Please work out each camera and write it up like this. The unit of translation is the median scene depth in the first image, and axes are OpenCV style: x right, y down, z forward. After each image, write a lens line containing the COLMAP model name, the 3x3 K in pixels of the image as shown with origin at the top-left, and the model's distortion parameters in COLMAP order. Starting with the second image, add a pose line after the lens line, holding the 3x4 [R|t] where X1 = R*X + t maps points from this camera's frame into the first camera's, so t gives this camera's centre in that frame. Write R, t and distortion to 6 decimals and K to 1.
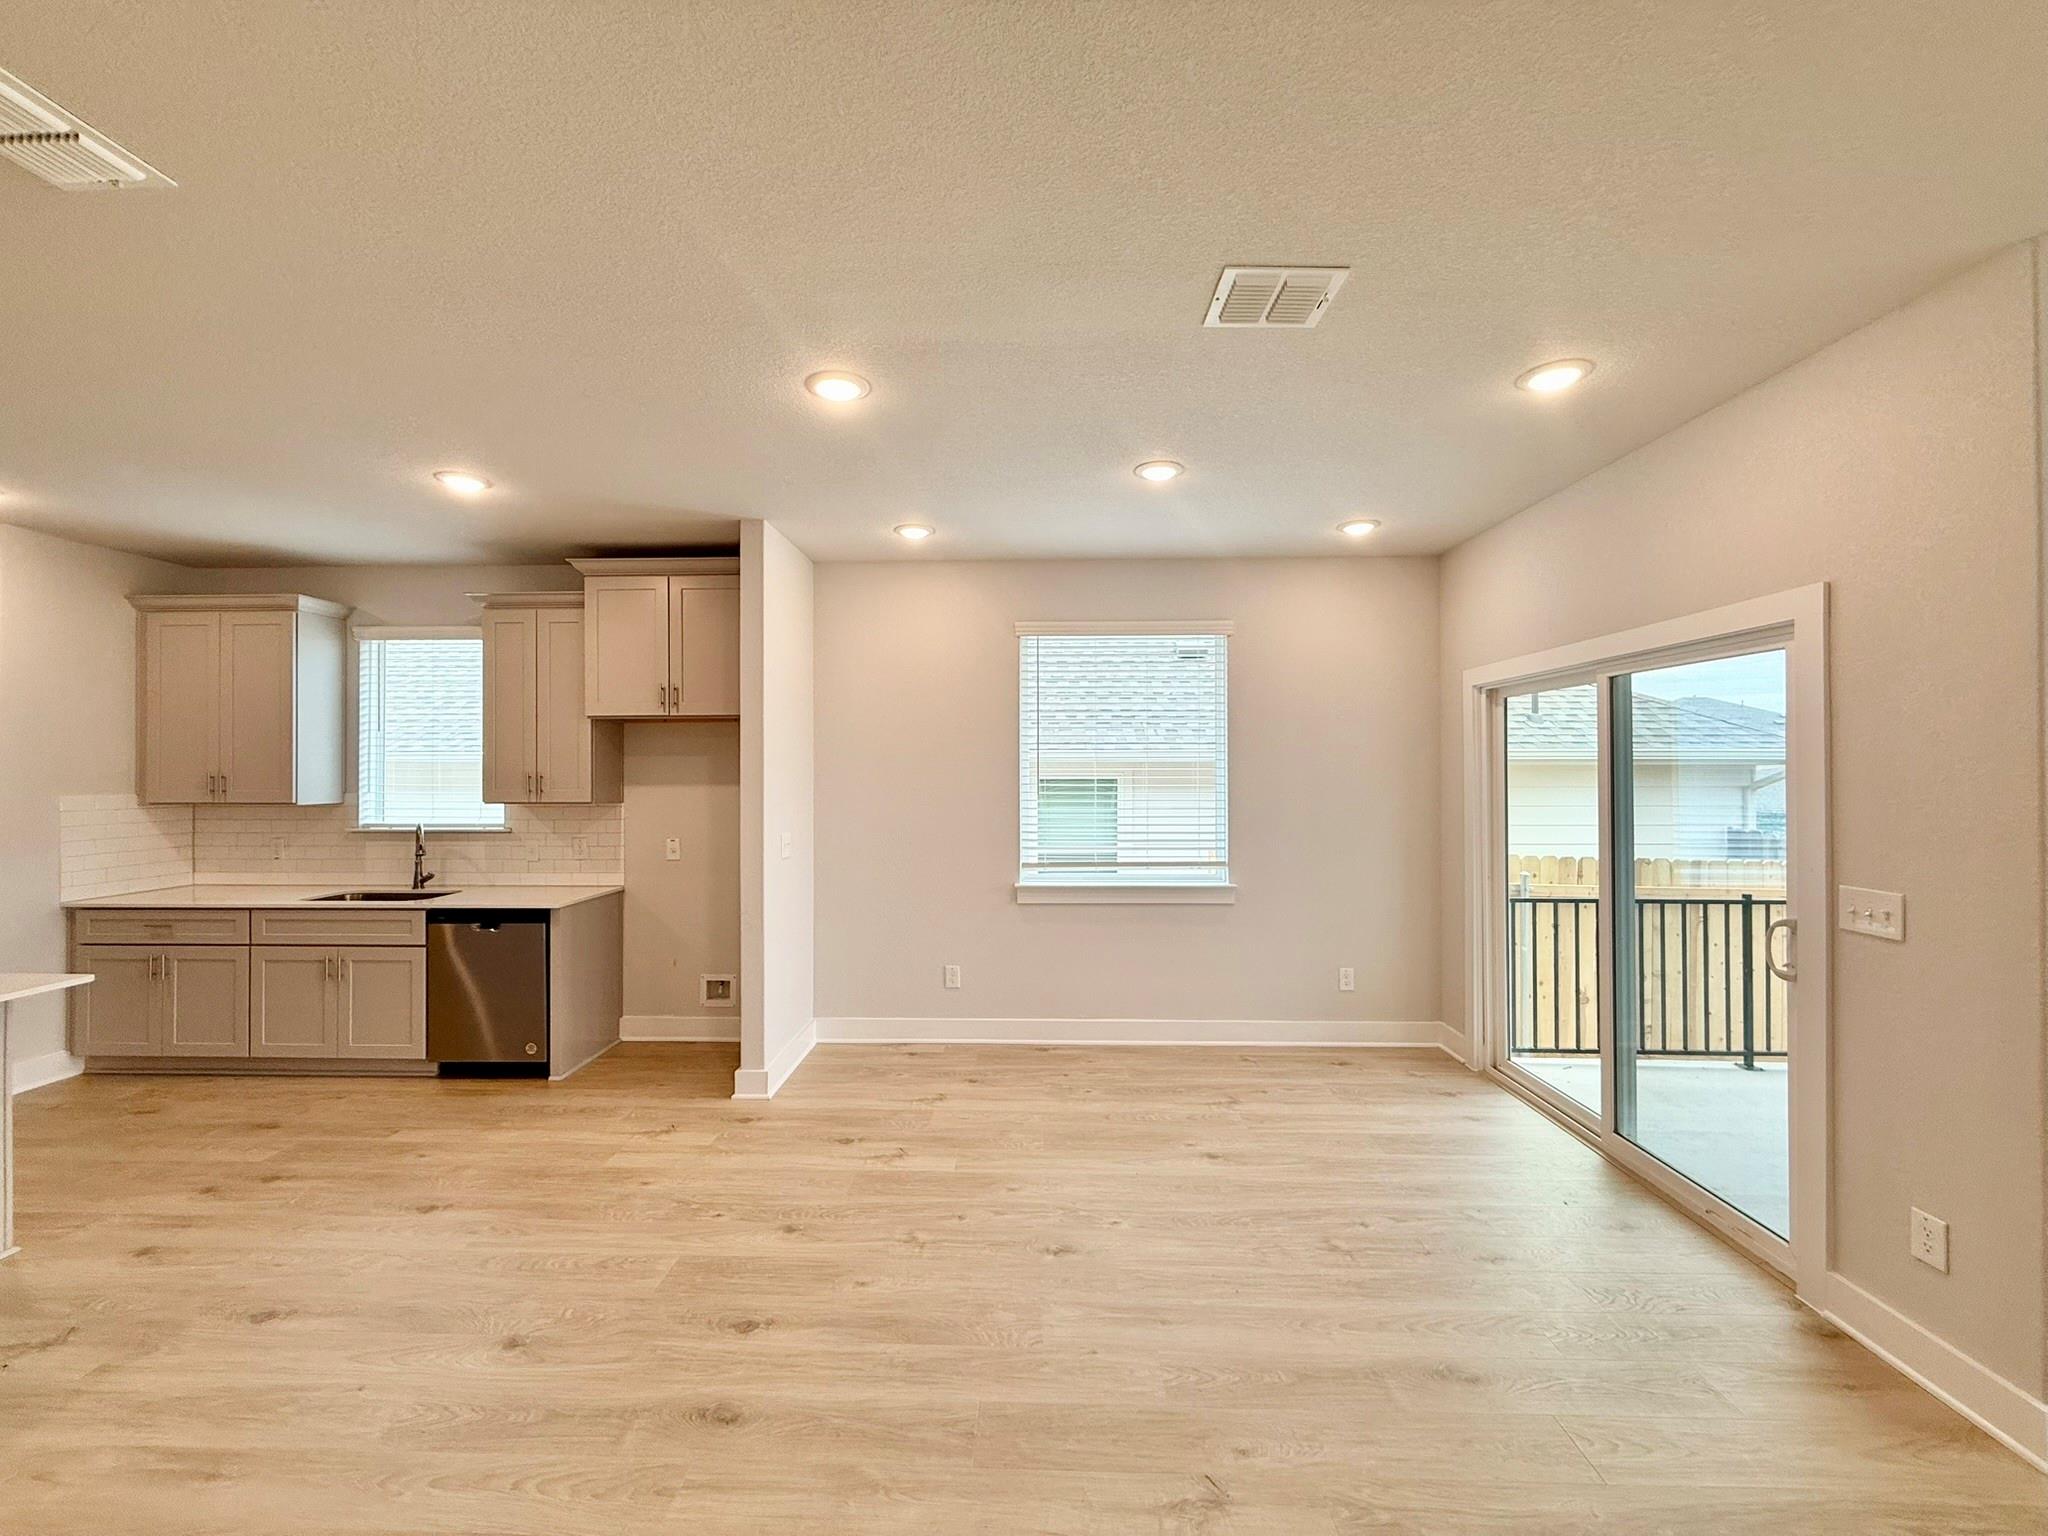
lens RADIAL K [[819.6, 0, 1019.7], [0, 819.6, 767.1], [0, 0, 1]] dist [0.000342, -0.000376]
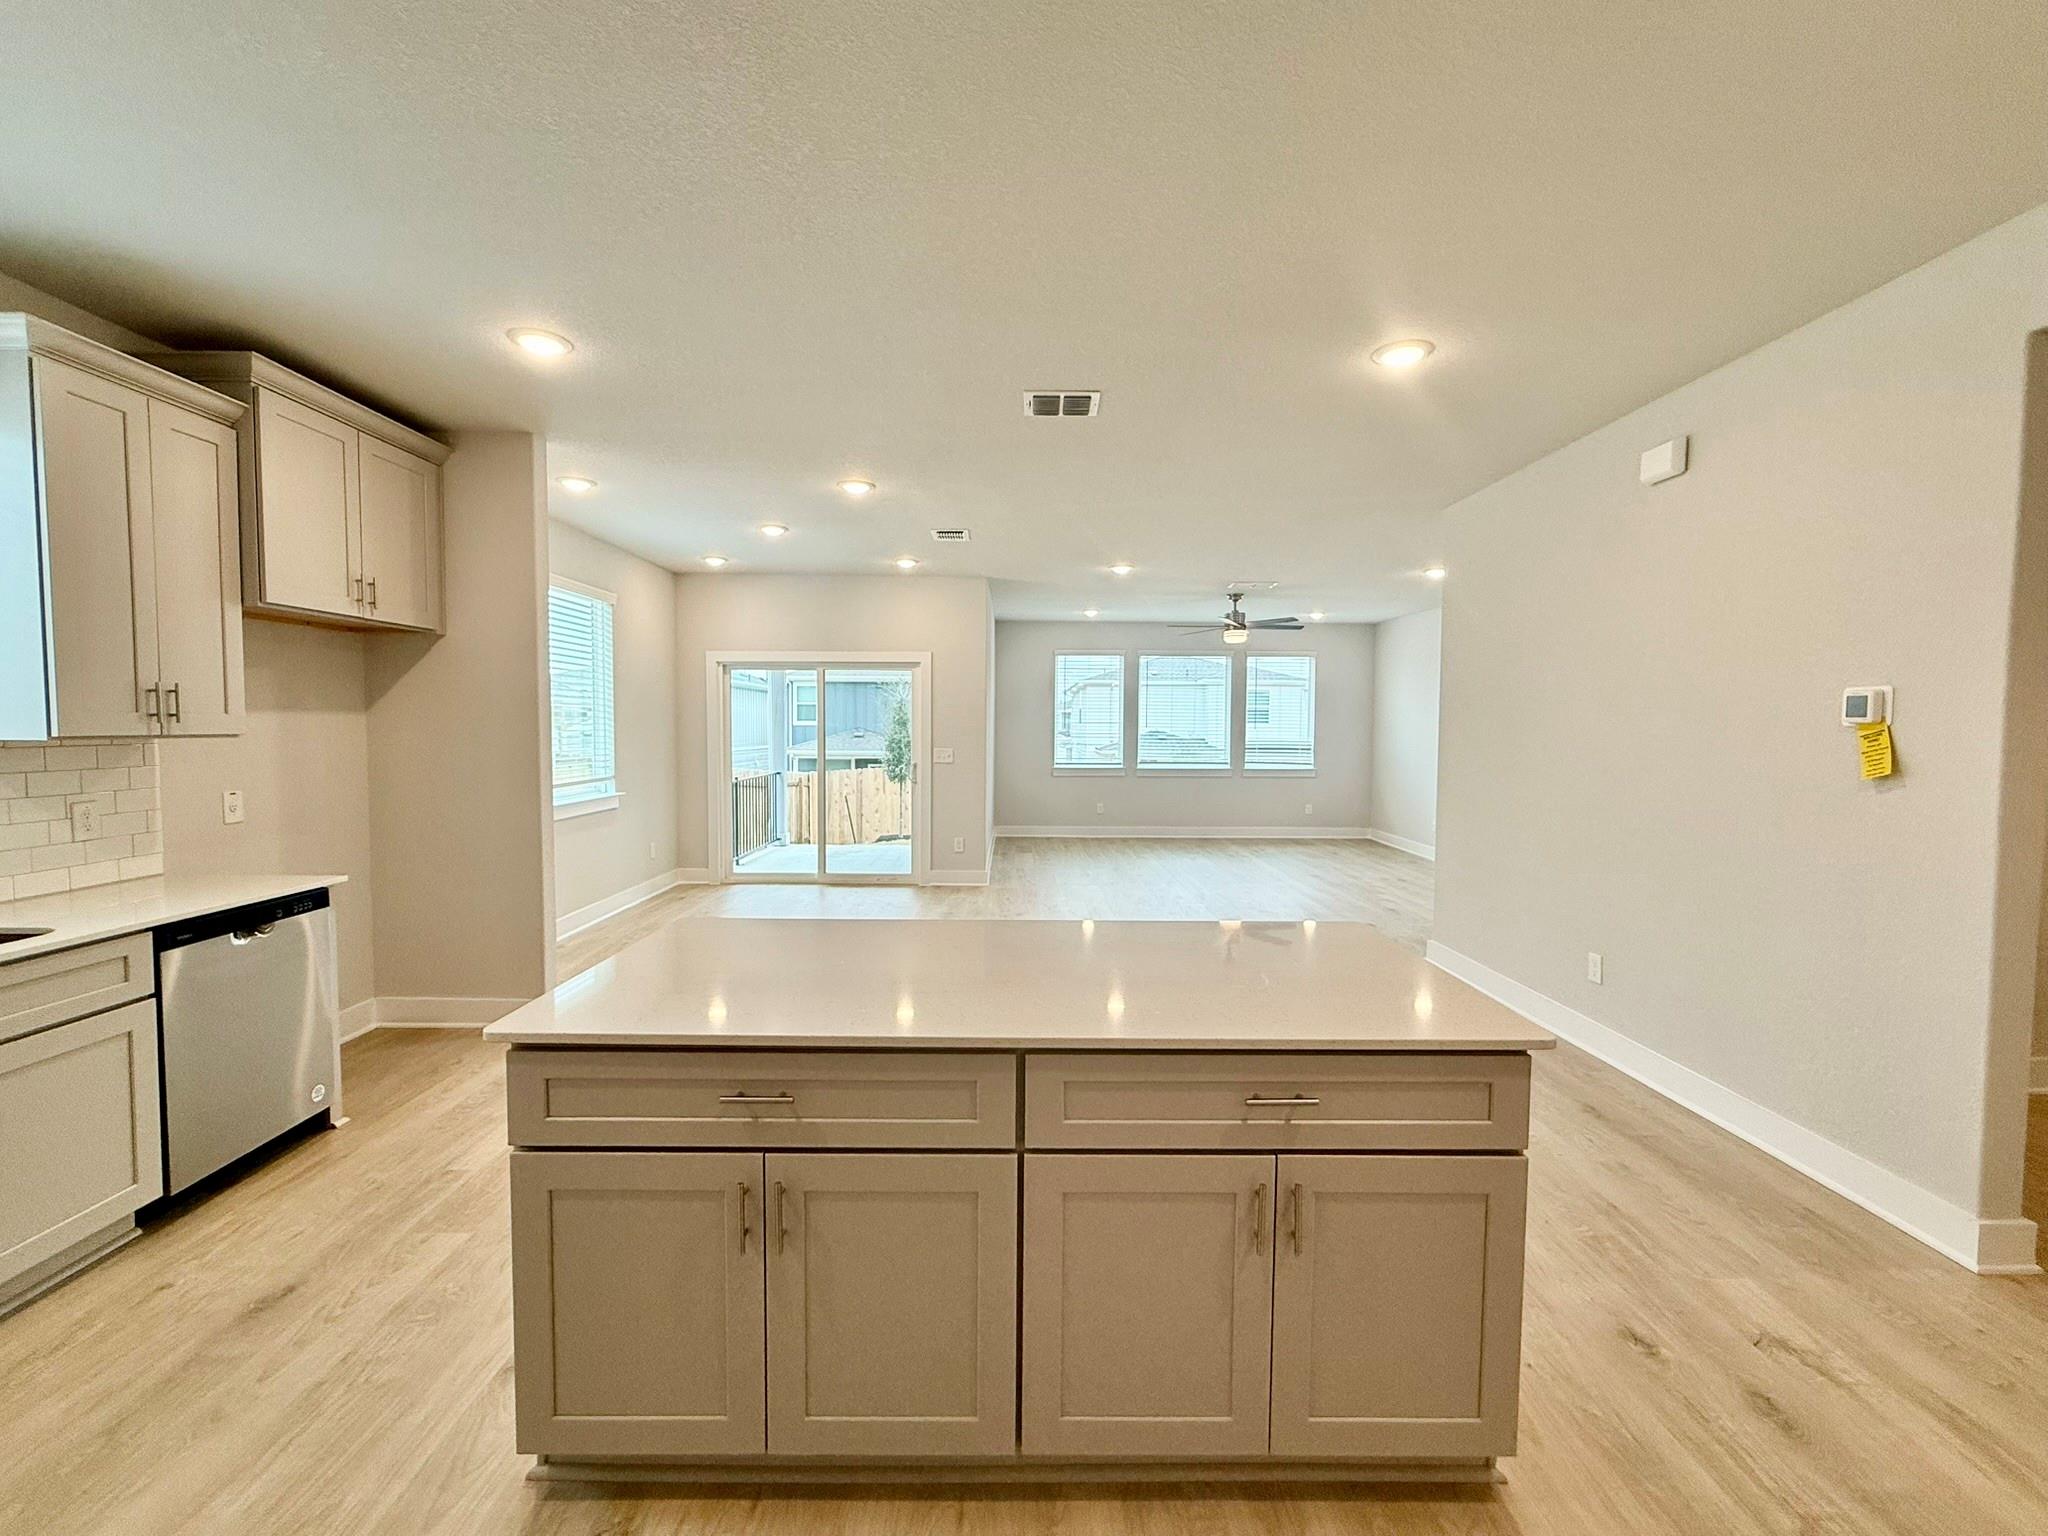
lens RADIAL K [[870.6, 0, 1024.0], [0, 870.6, 768.0], [0, 0, 1]] dist [0.001657, 0.000131]
pose [[-0.044905, -0.046578, 0.997905, -1.307257], [-0.013375, 0.998851, 0.046020, 0.031416], [-0.998902, -0.011280, -0.045477, 0.440620]]
